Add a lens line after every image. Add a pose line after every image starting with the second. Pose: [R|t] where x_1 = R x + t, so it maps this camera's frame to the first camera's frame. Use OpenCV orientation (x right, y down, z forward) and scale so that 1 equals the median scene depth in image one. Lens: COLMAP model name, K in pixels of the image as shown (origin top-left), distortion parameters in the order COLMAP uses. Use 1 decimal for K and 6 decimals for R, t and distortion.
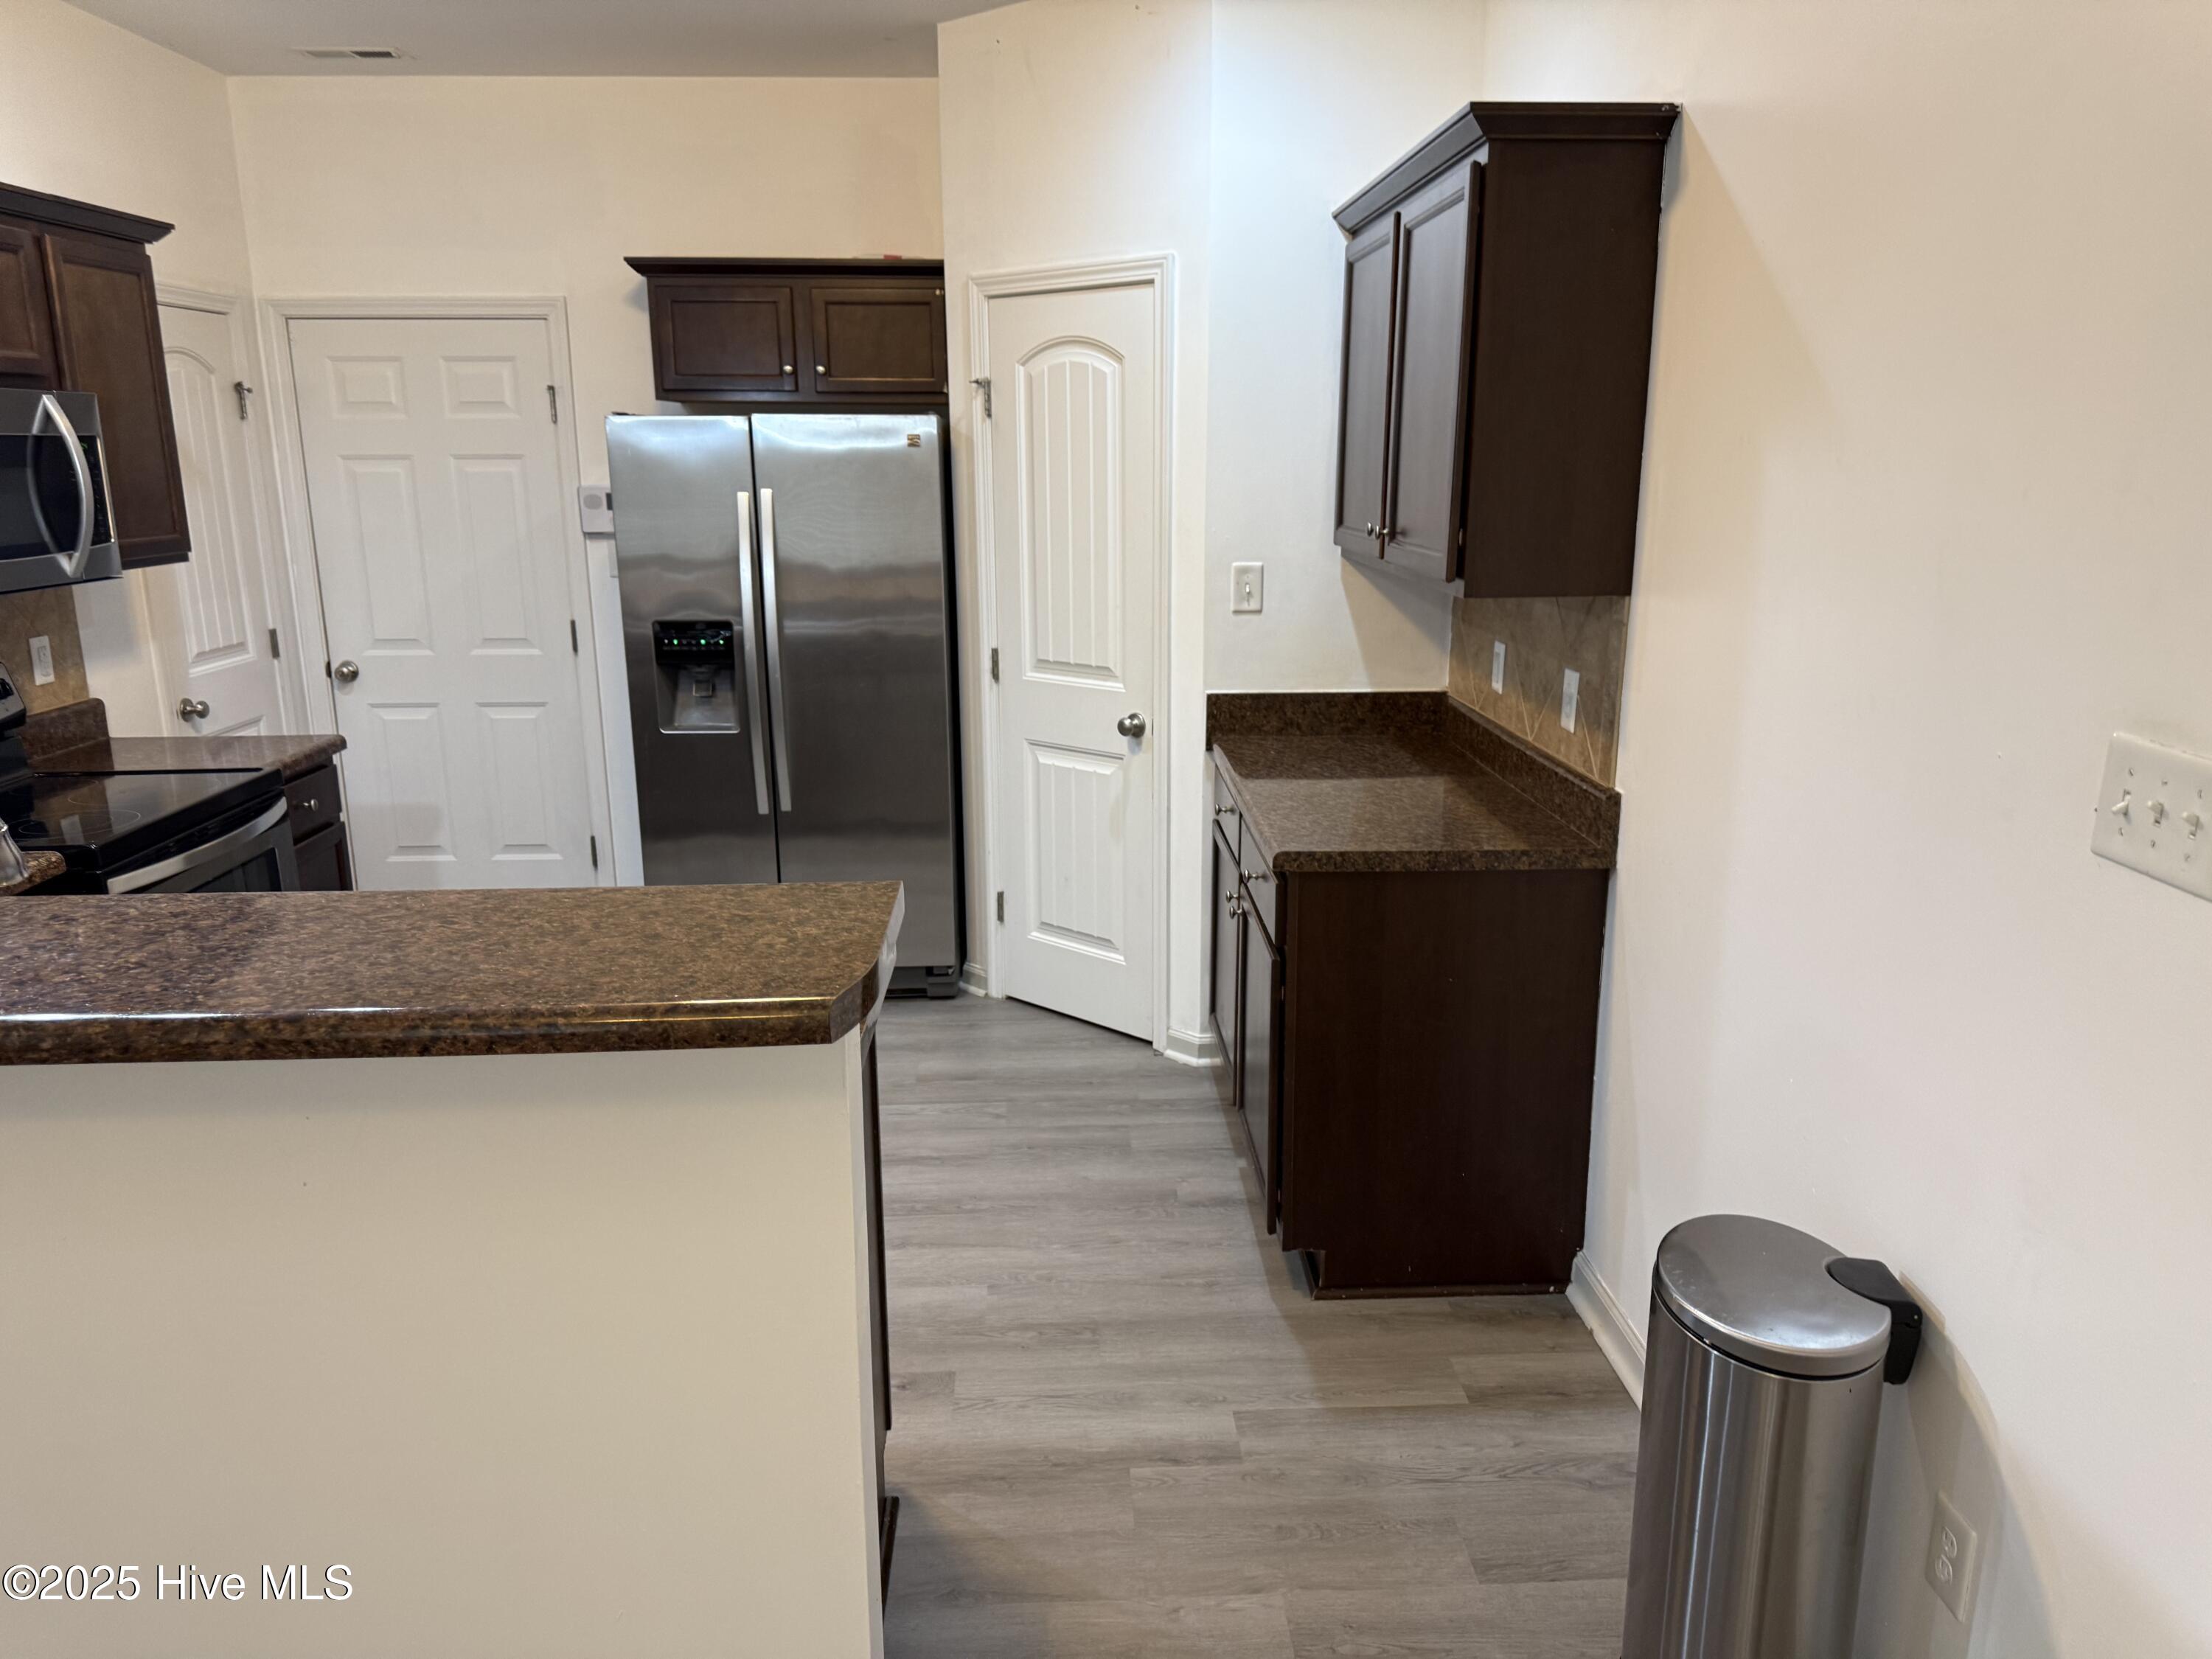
lens RADIAL K [[1552.2, 0, 1123.2], [0, 1552.2, 840.0], [0, 0, 1]] dist [0.058442, -0.074036]
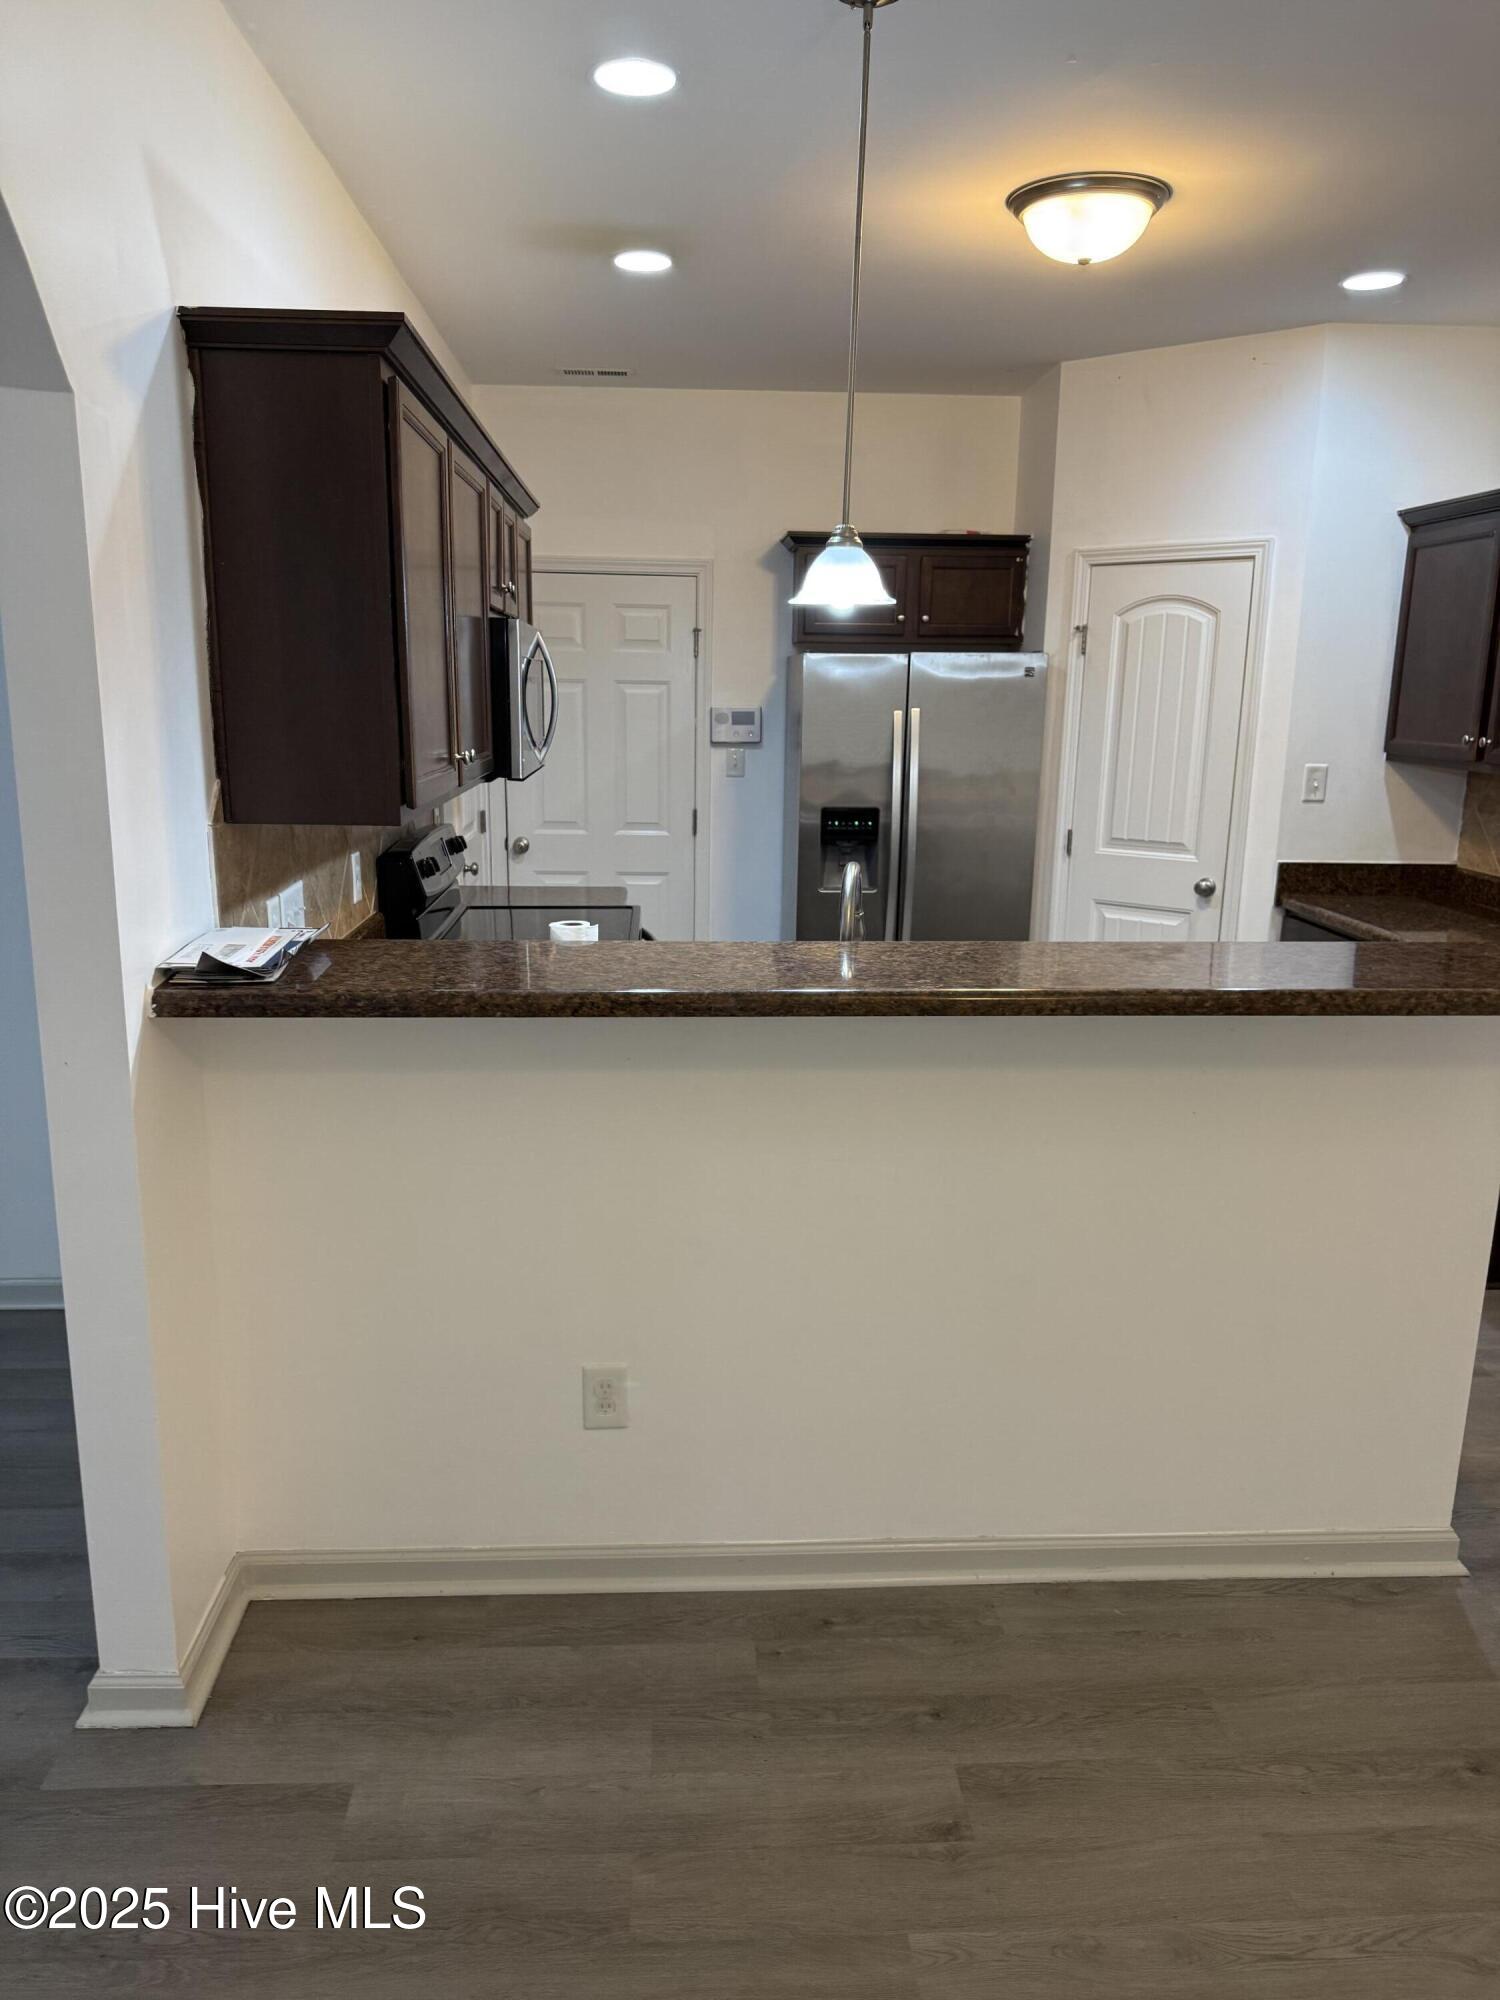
lens RADIAL K [[1403.4, 0, 698.9], [0, 1403.4, 1020.9], [0, 0, 1]] dist [0.058442, -0.074036]
pose [[0.999891, 0.014746, -0.000945, -0.444424], [-0.014754, 0.999844, -0.009661, 0.060972], [0.000803, 0.009674, 0.999953, -0.214455]]
